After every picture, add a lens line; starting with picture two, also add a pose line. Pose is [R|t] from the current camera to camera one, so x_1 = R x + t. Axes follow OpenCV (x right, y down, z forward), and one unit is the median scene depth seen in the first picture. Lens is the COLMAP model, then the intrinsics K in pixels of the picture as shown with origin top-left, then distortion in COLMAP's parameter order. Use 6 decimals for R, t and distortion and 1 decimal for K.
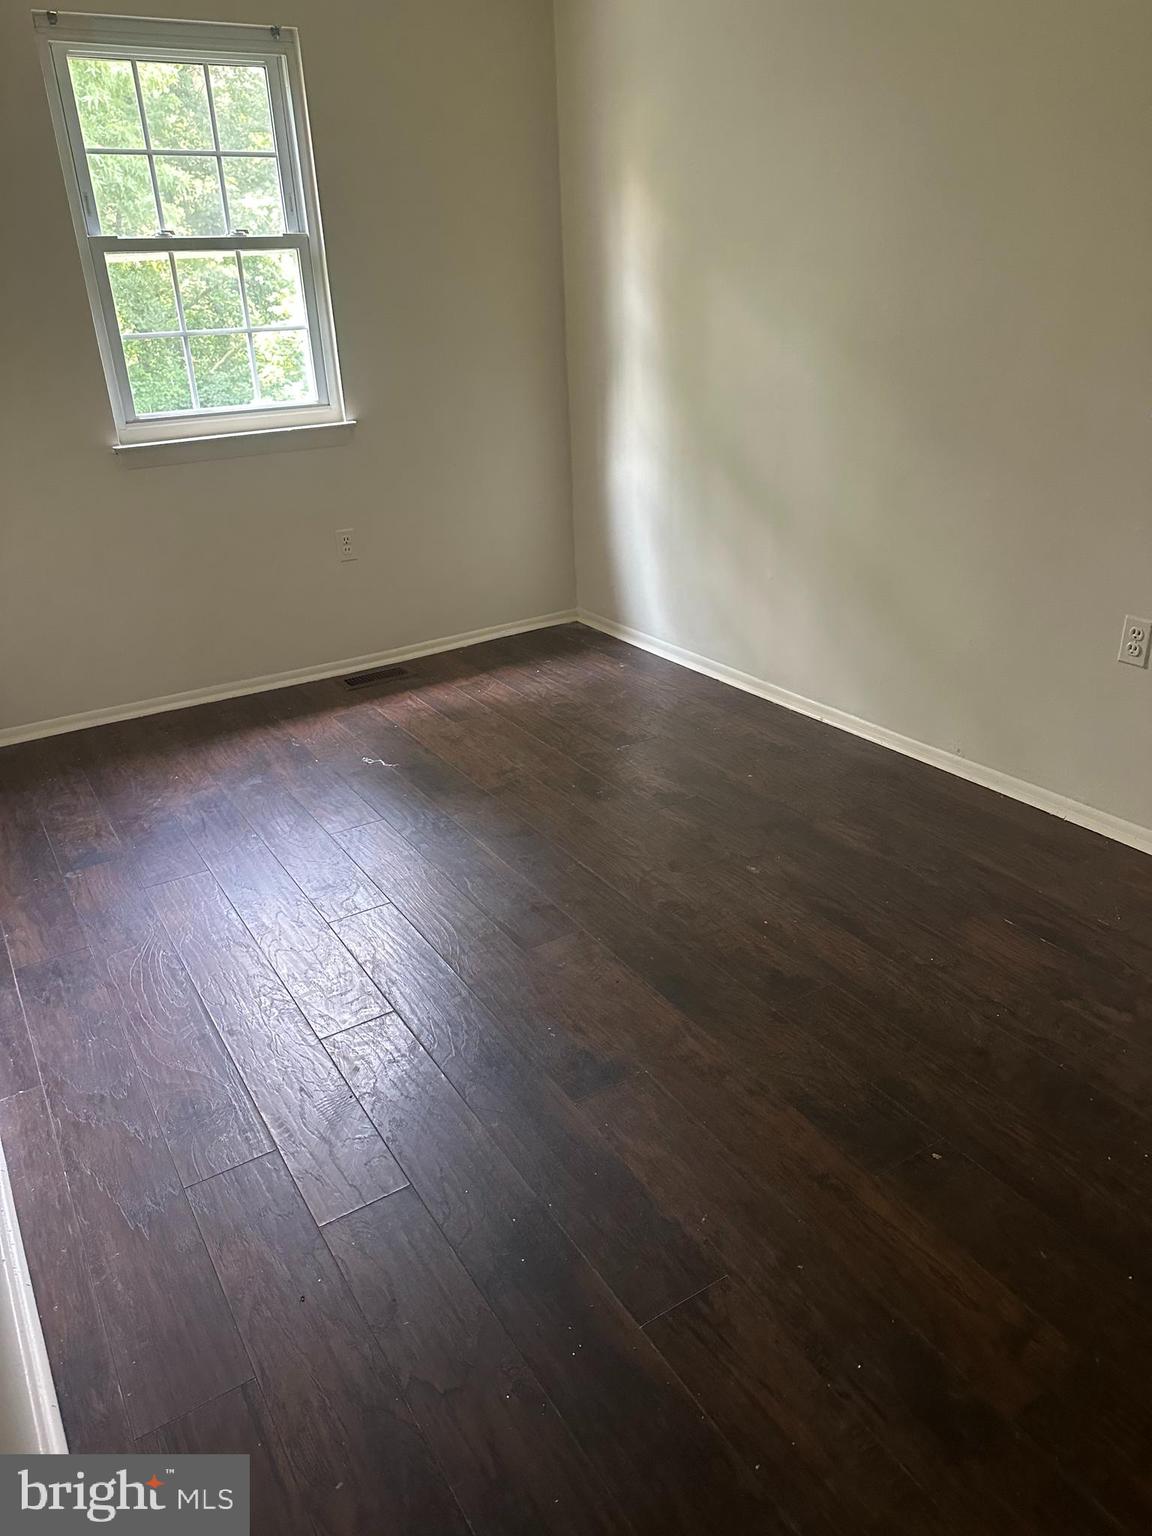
lens RADIAL K [[1080.8, 0, 576.0], [0, 1080.8, 768.0], [0, 0, 1]] dist [-0.004908, -0.037971]
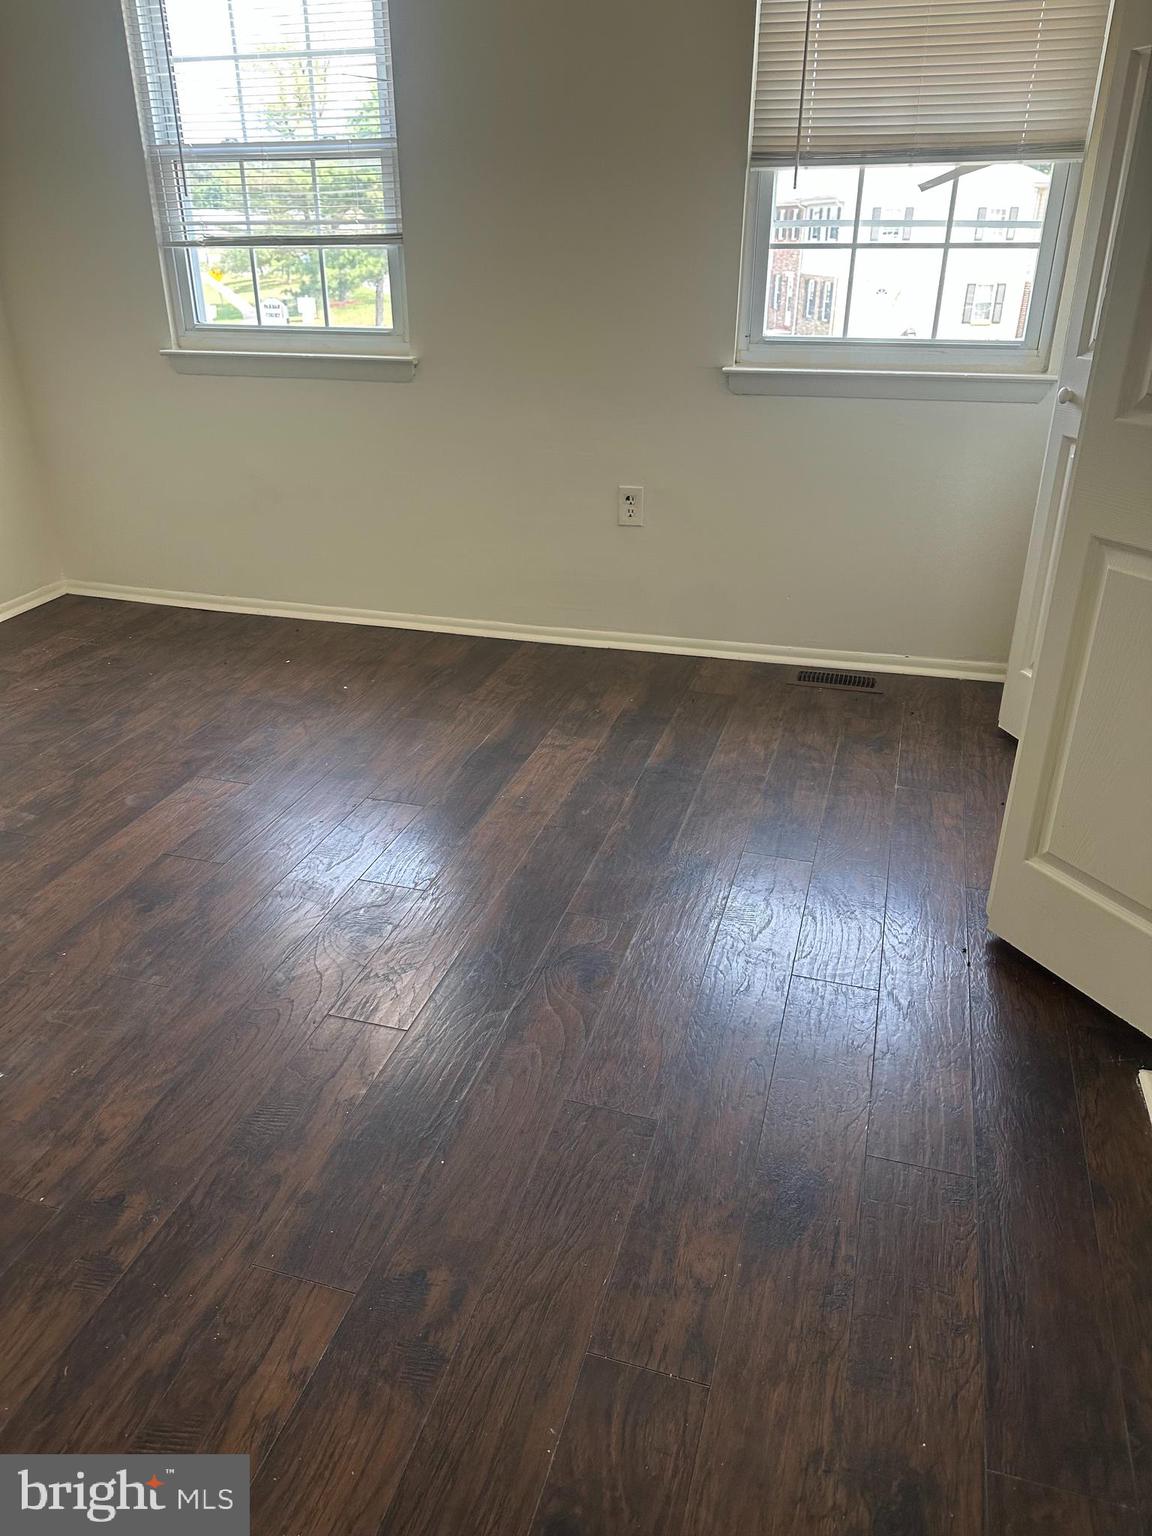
lens RADIAL K [[1080.8, 0, 576.0], [0, 1080.8, 768.0], [0, 0, 1]] dist [-0.004908, -0.037971]
pose [[0.663193, 0.352467, -0.660259, 0.661137], [-0.328943, 0.929667, 0.165881, -0.219781], [0.672288, 0.107177, 0.732490, 0.533524]]
